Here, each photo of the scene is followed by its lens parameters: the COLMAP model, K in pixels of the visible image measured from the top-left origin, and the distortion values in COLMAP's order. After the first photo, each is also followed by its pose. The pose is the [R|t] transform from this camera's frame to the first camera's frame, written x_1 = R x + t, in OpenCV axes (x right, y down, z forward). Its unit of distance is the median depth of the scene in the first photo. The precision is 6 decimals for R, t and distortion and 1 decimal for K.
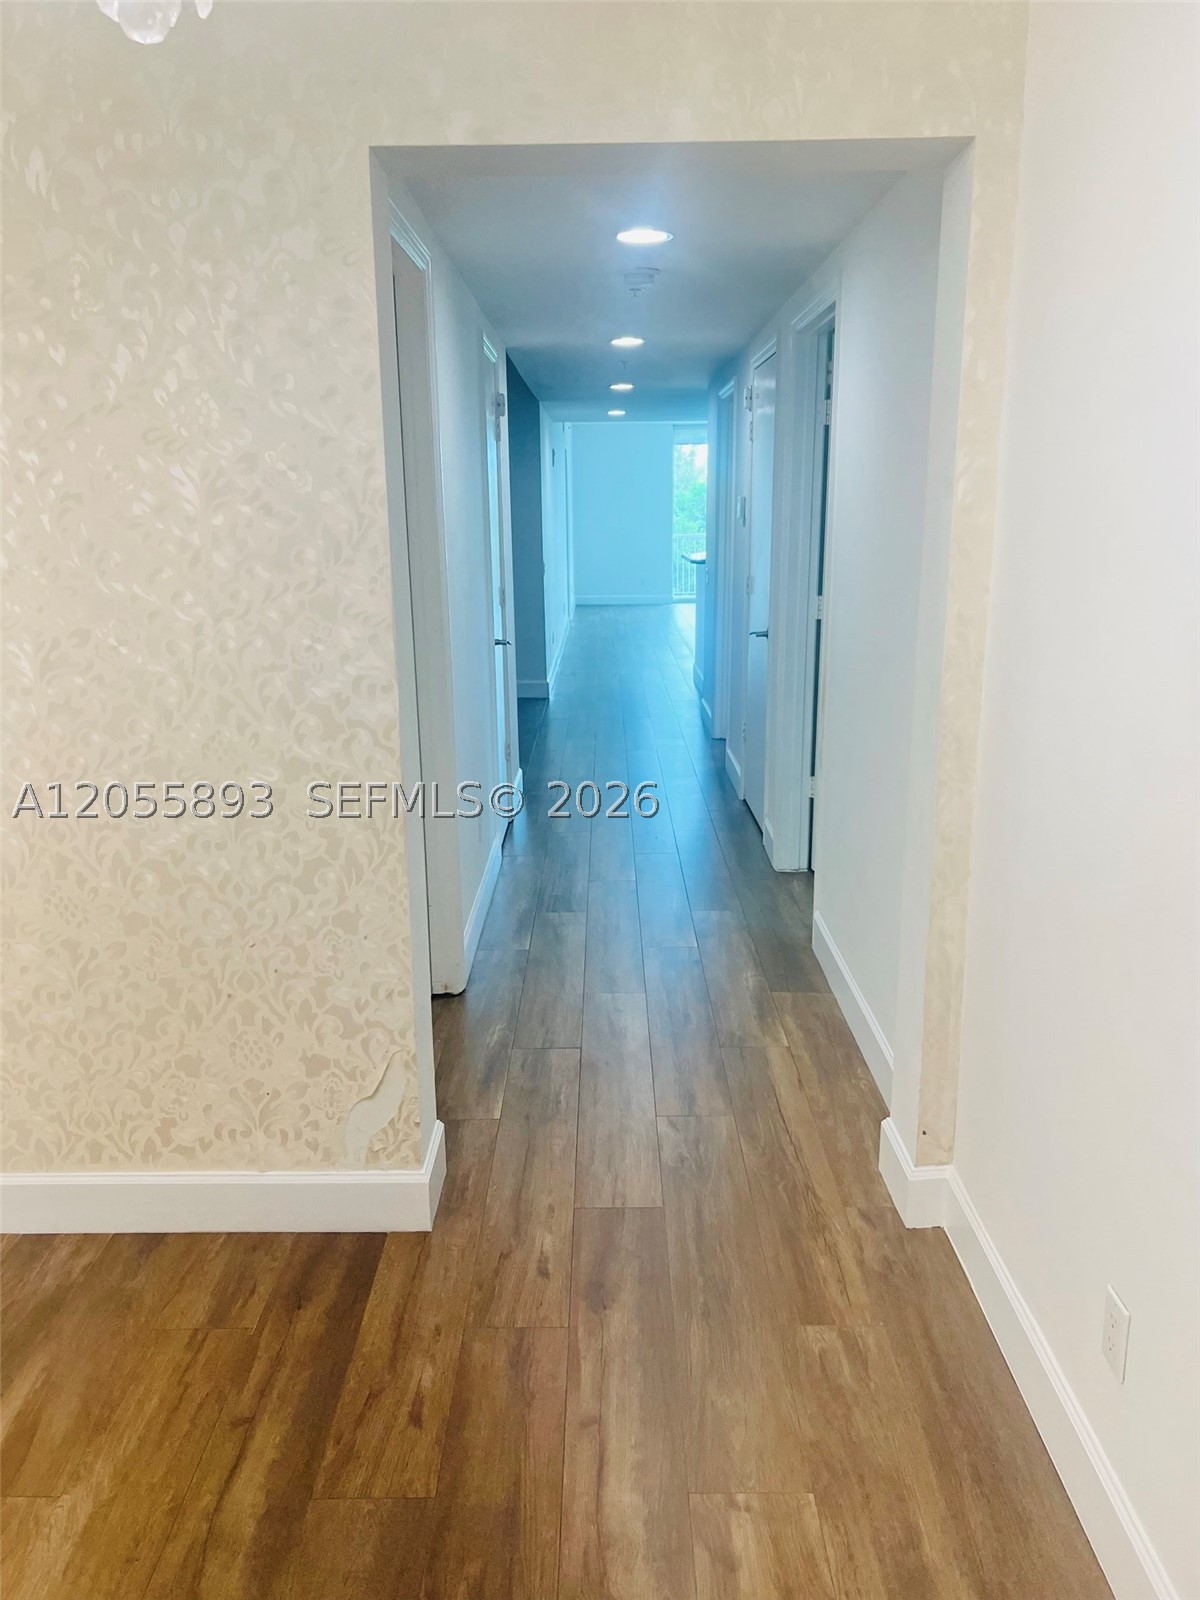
lens RADIAL K [[1205.2, 0, 608.5], [0, 1205.2, 802.4], [0, 0, 1]] dist [0.057545, -0.066192]
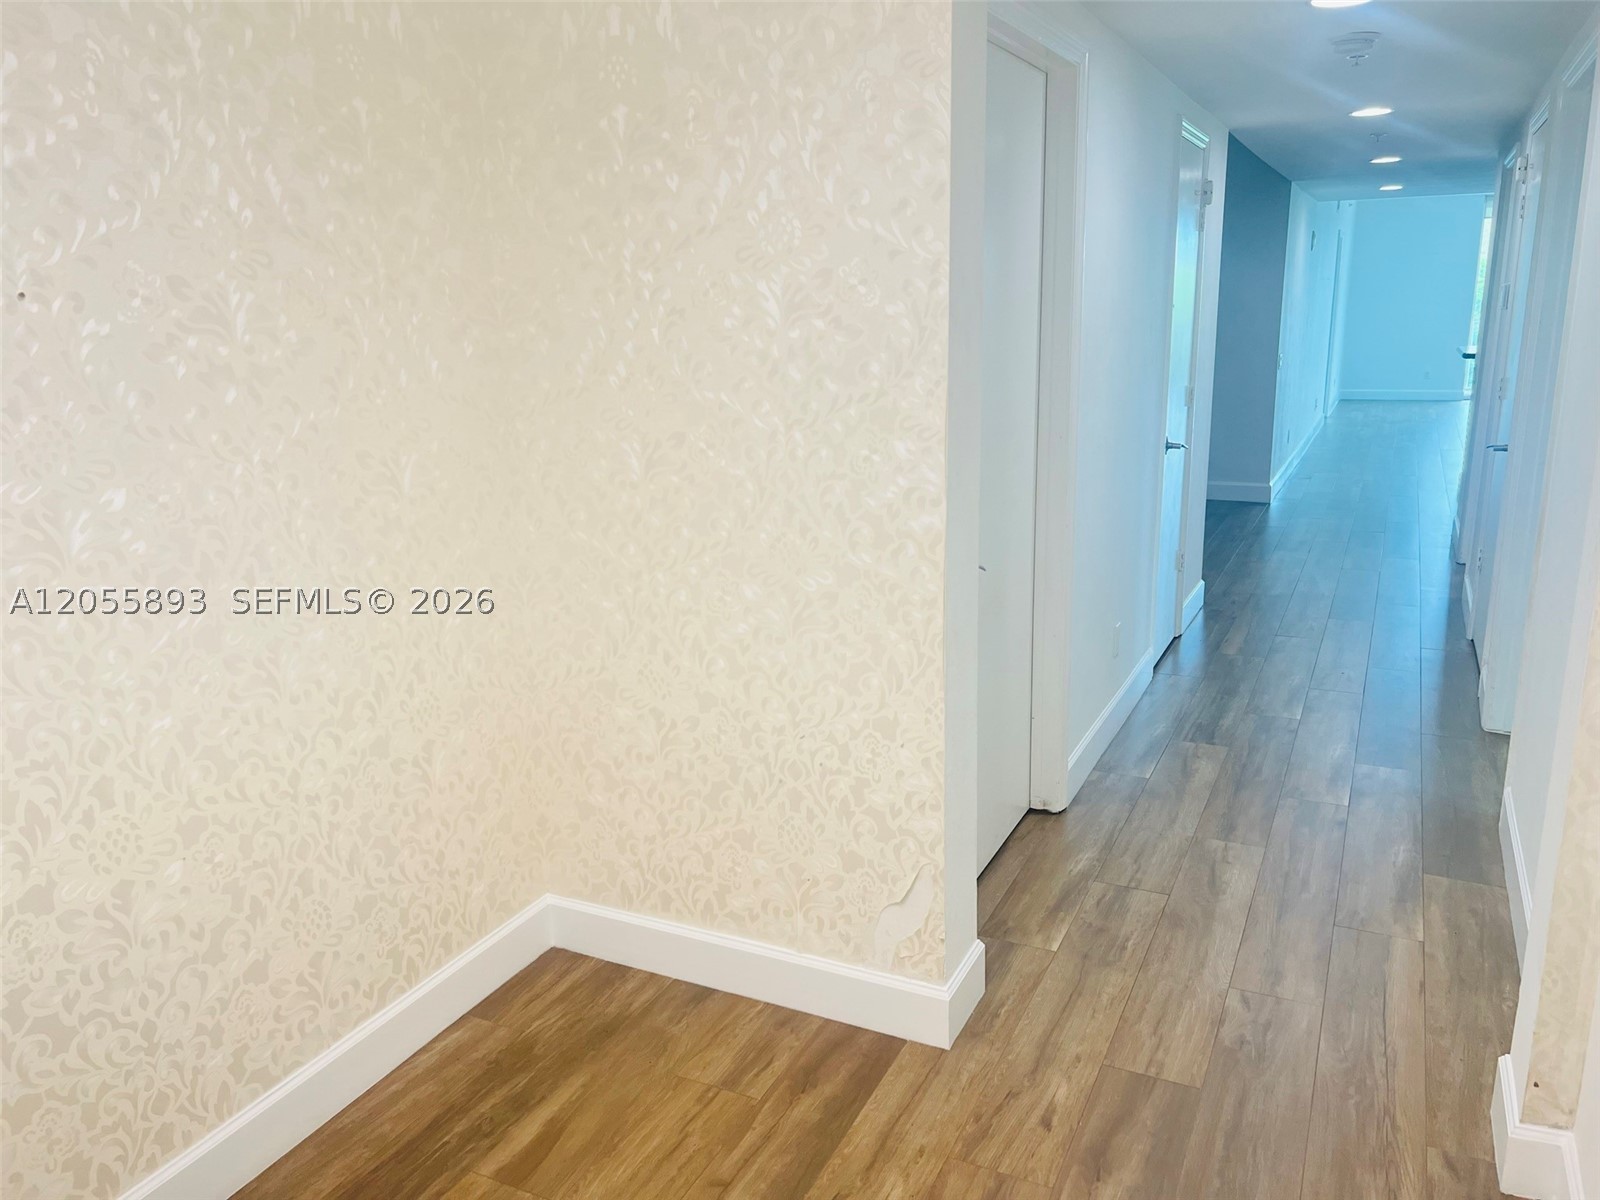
lens RADIAL K [[1214.5, 0, 803.7], [0, 1214.5, 607.7], [0, 0, 1]] dist [0.068634, -0.076379]
pose [[0.903388, 0.097270, -0.417646, 0.142635], [-0.092235, 0.995214, 0.032277, -0.029340], [0.418787, 0.009363, 0.908036, 0.045568]]
